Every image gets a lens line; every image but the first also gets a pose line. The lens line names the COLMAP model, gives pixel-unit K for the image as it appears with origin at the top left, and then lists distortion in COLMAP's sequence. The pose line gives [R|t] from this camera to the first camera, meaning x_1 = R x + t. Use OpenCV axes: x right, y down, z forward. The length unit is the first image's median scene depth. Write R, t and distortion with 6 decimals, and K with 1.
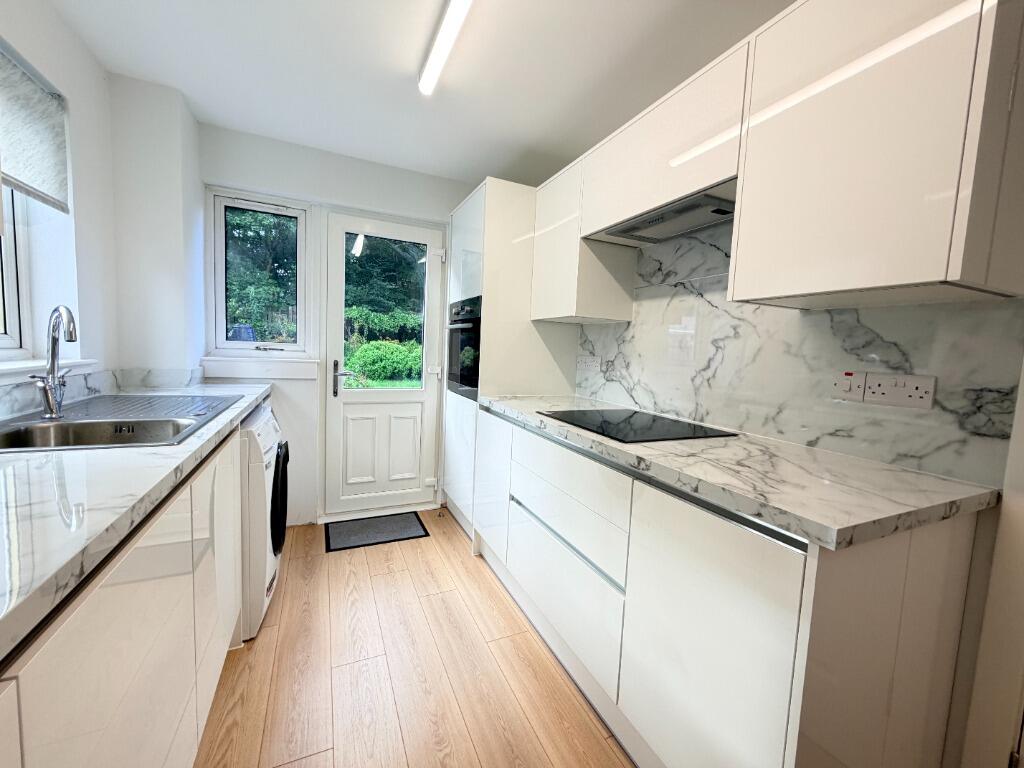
lens RADIAL K [[406.7, 0, 510.4], [0, 406.7, 379.0], [0, 0, 1]] dist [0.000182, -0.000088]
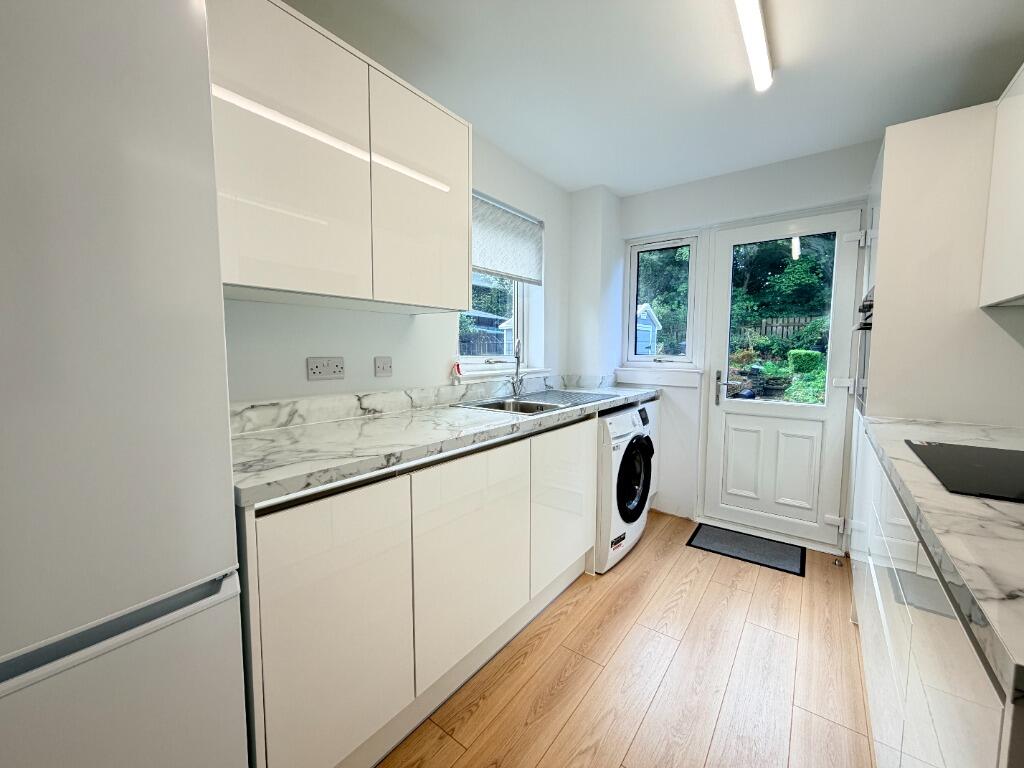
lens RADIAL K [[406.7, 0, 510.4], [0, 406.7, 379.0], [0, 0, 1]] dist [0.000182, -0.000088]
pose [[0.469797, 0.018360, -0.882584, 0.266066], [-0.048710, 0.998800, -0.005150, 0.007845], [0.881430, 0.045410, 0.470127, 0.044426]]
